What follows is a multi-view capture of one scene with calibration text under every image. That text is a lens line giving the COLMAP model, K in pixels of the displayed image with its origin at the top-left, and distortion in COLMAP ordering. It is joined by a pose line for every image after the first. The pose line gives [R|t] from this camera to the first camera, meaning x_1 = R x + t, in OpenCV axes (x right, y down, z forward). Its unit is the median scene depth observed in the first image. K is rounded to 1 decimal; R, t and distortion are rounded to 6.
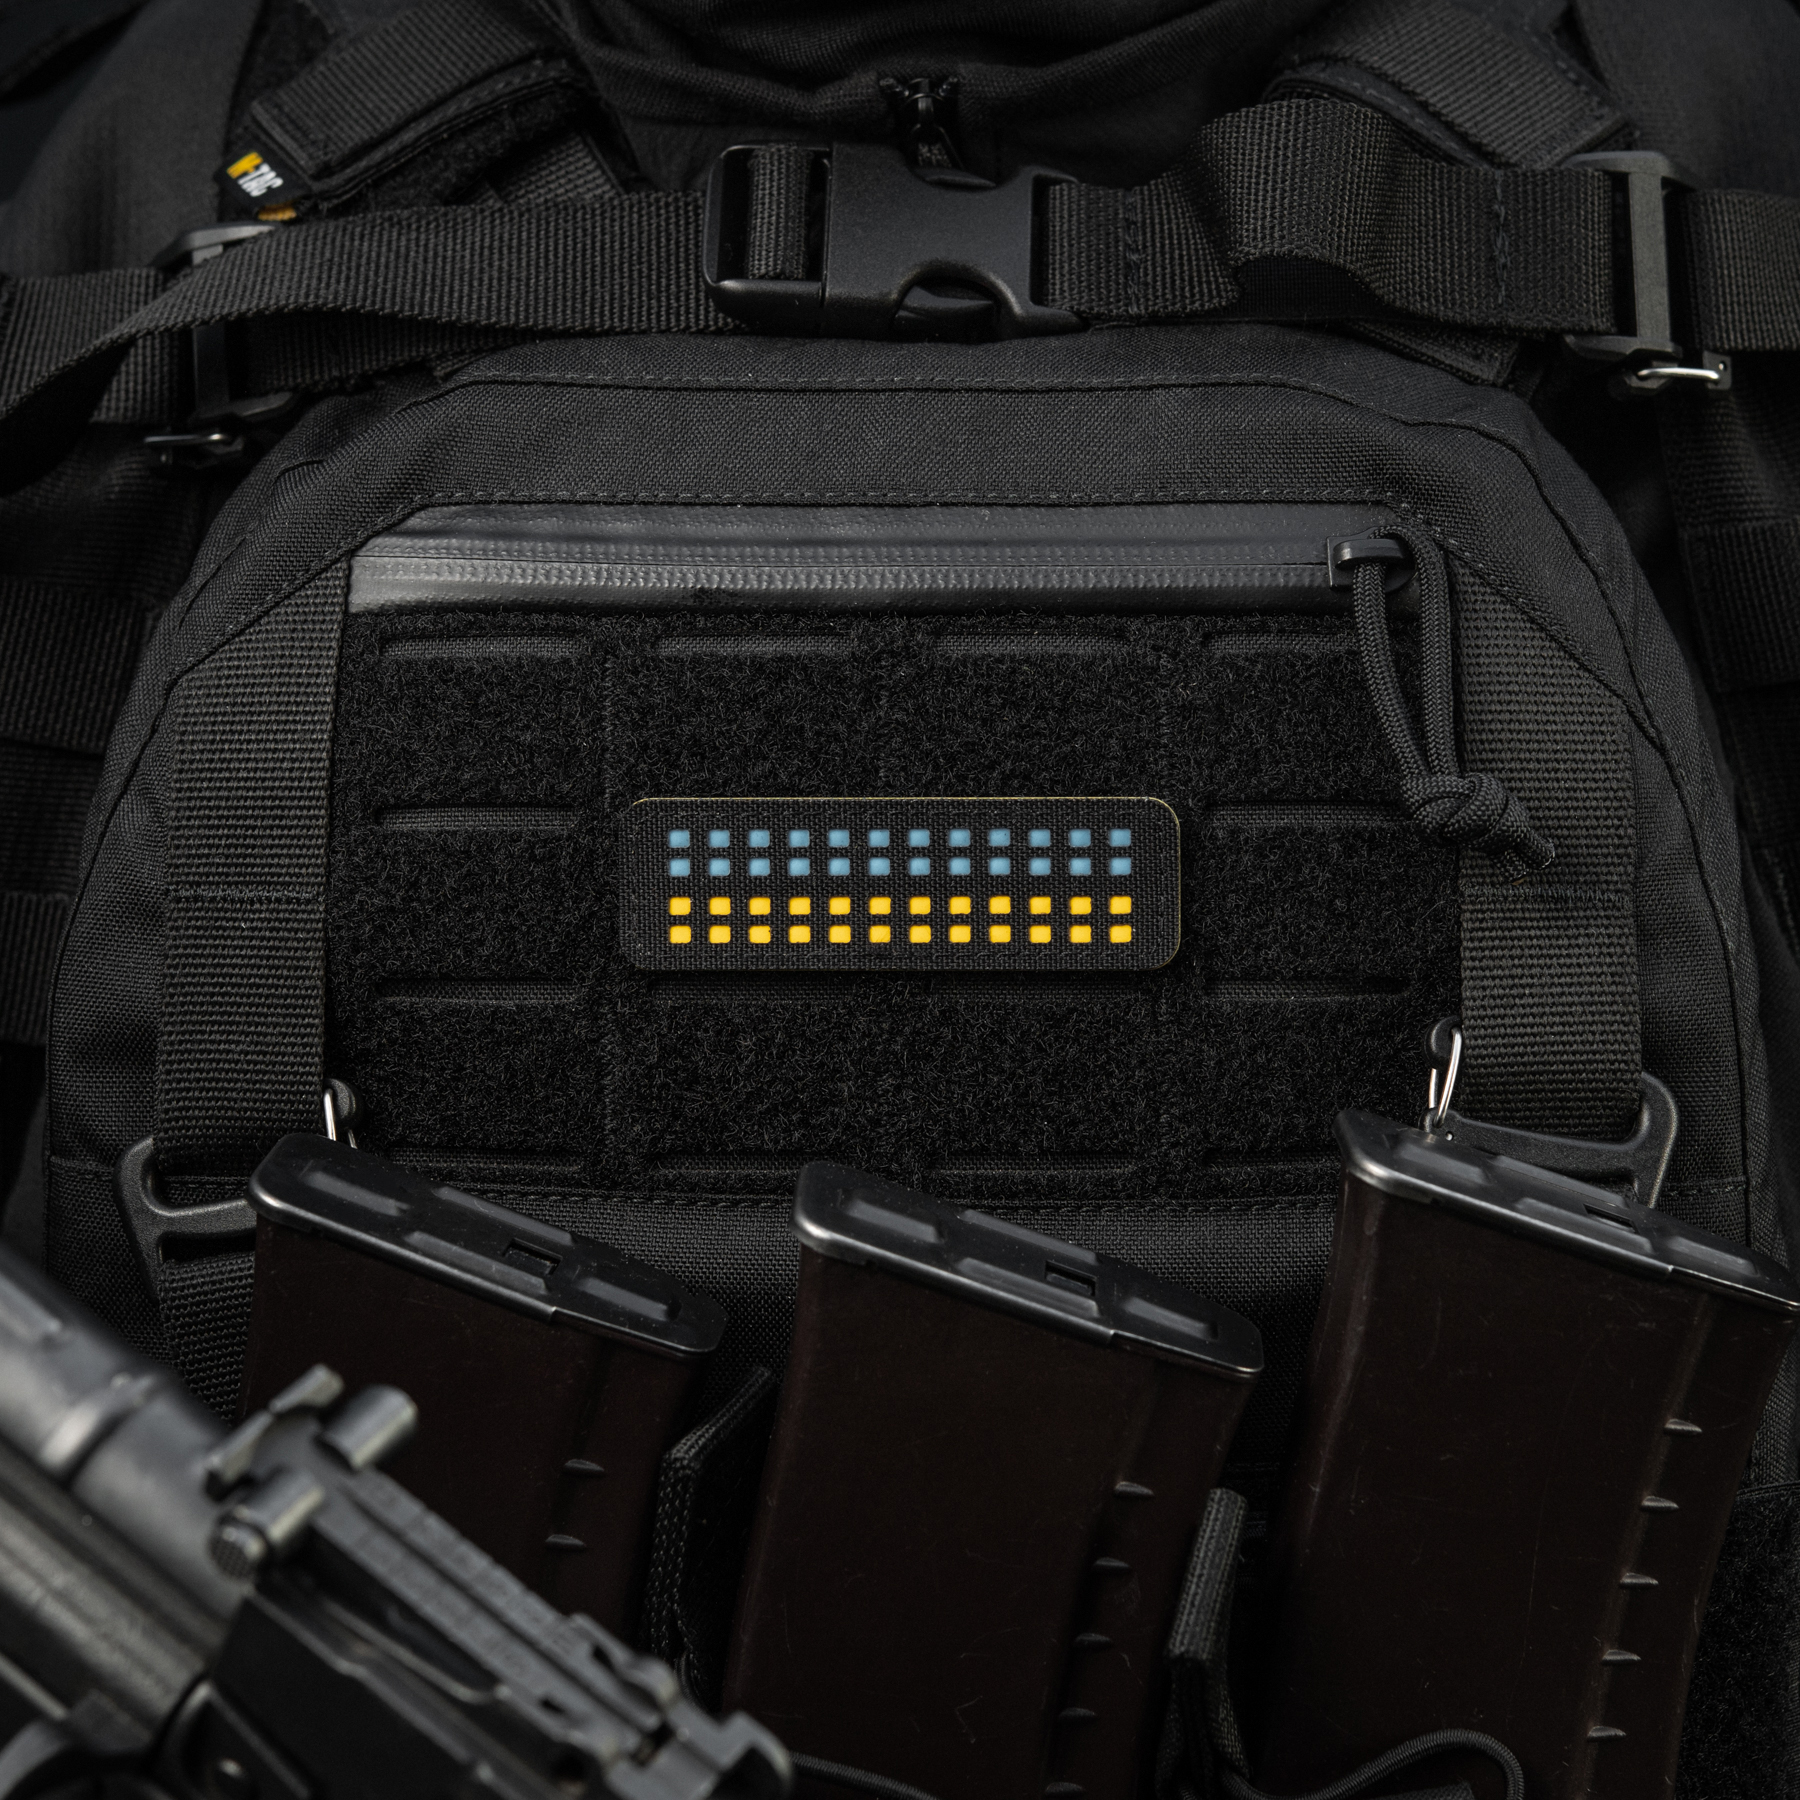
lens RADIAL K [[4822.0, 0, 900.0], [0, 4822.0, 900.0], [0, 0, 1]] dist [-0.054212, -0.144580]
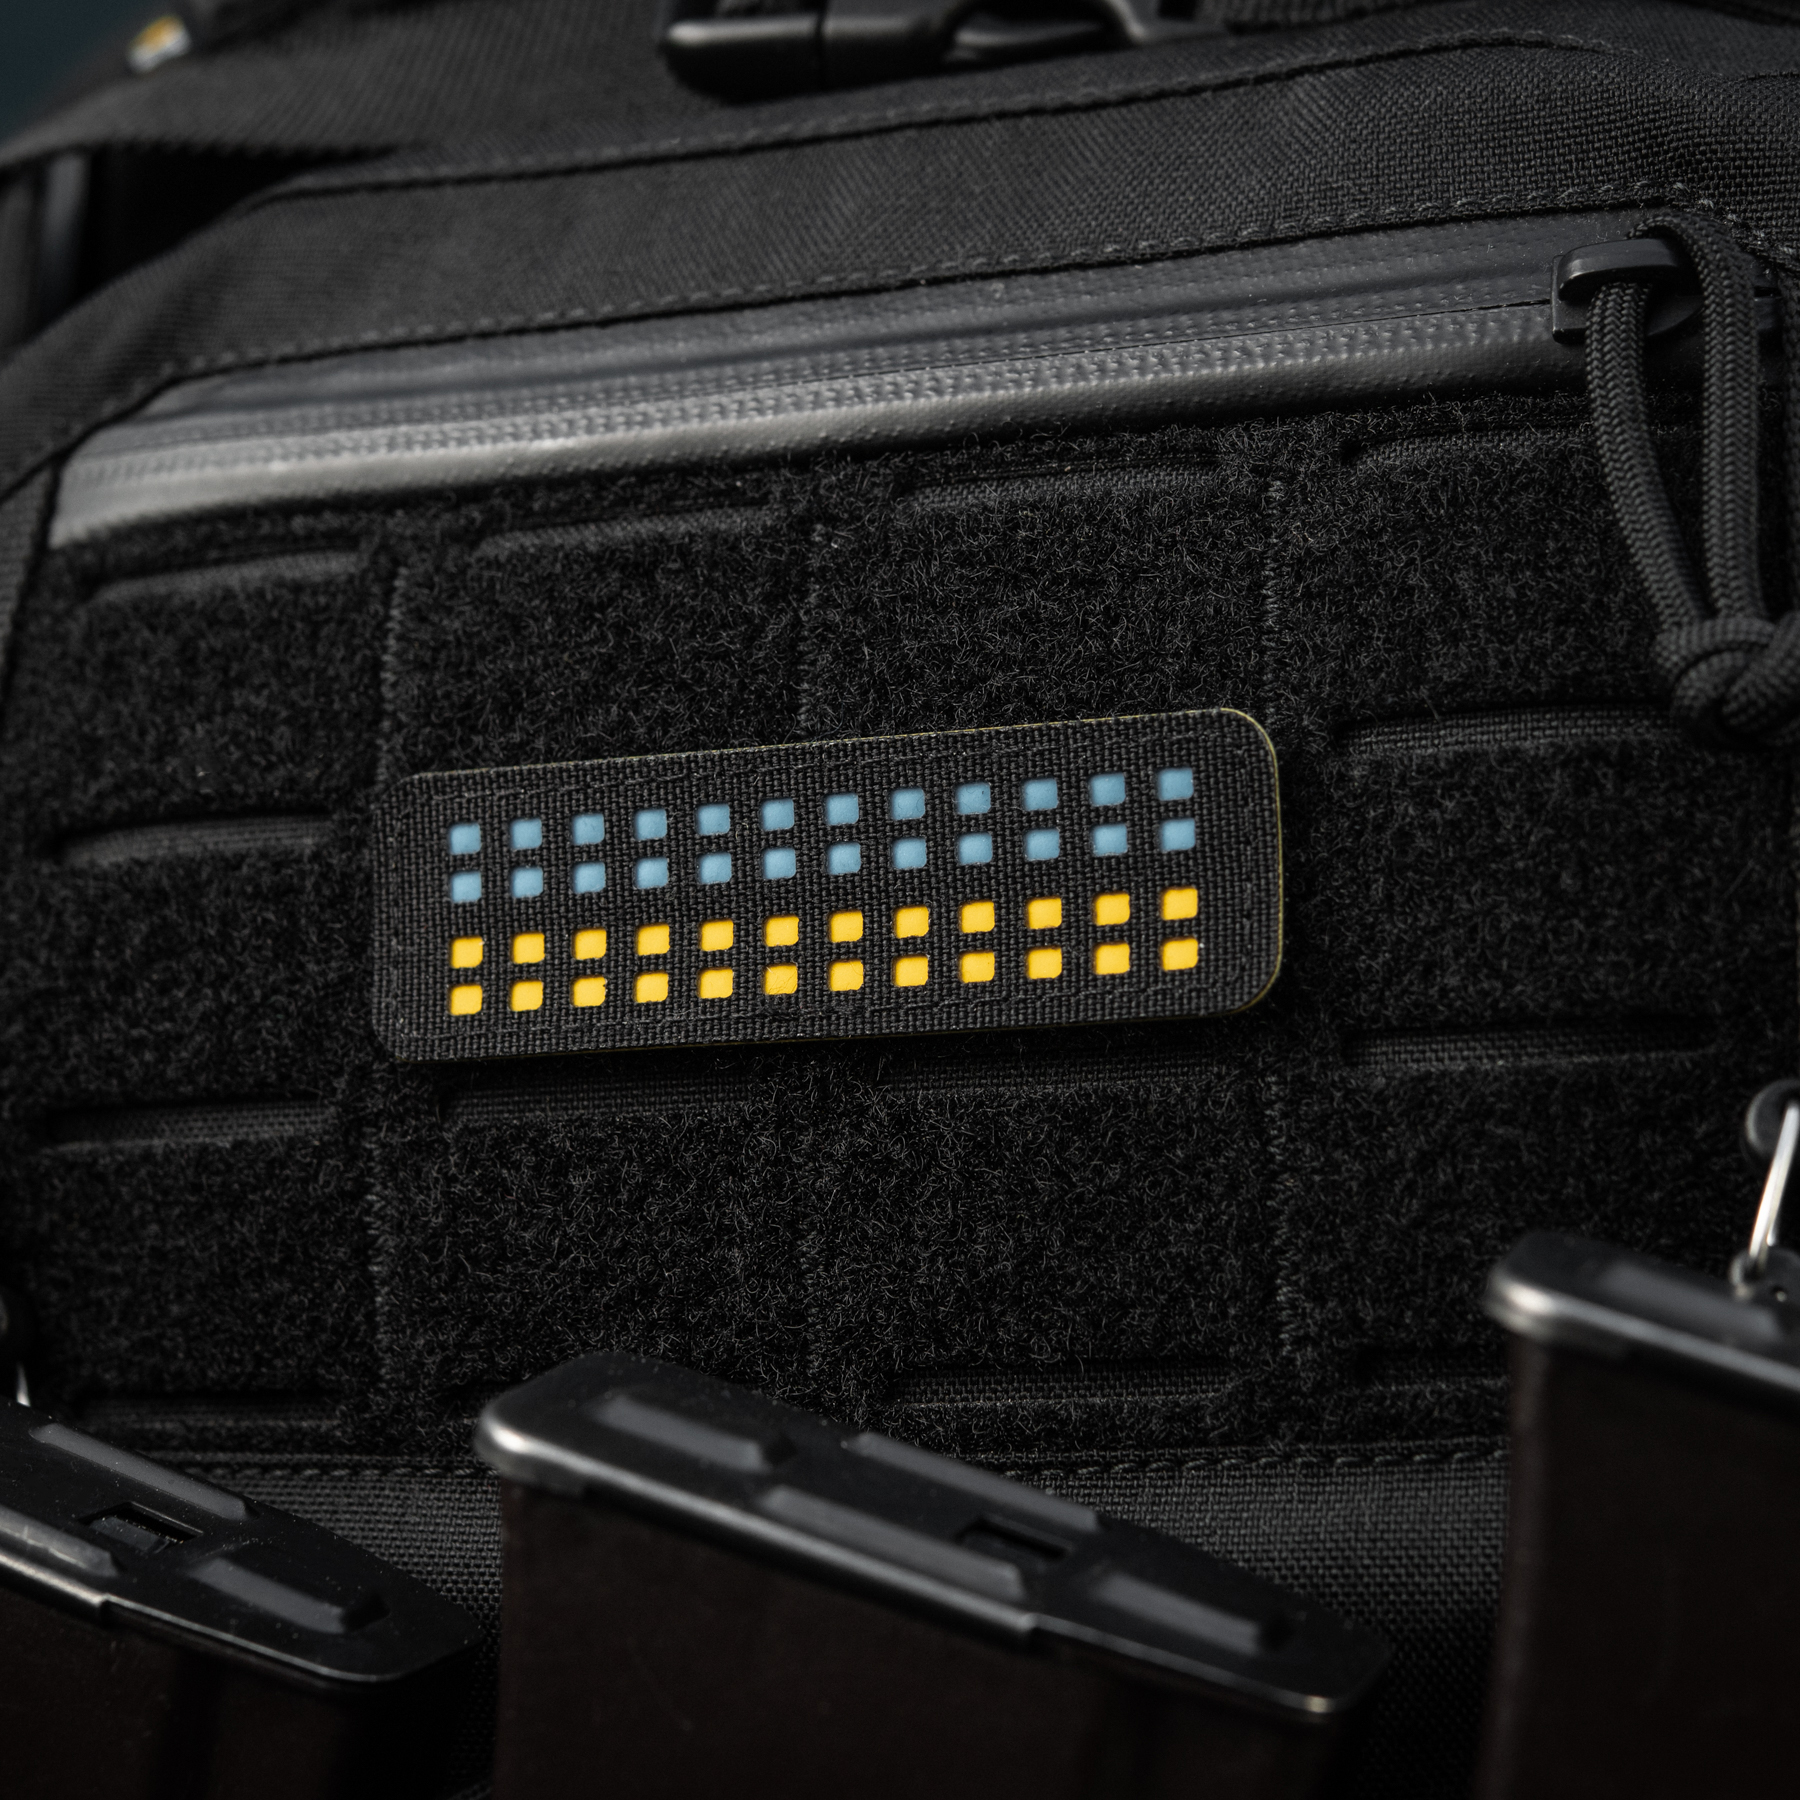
lens RADIAL K [[4822.0, 0, 900.0], [0, 4822.0, 900.0], [0, 0, 1]] dist [-0.054212, -0.144580]
pose [[0.950524, -0.053632, -0.305985, 0.184989], [-0.004543, 0.982479, -0.186318, 0.104337], [0.310616, 0.178490, 0.933627, 0.466255]]
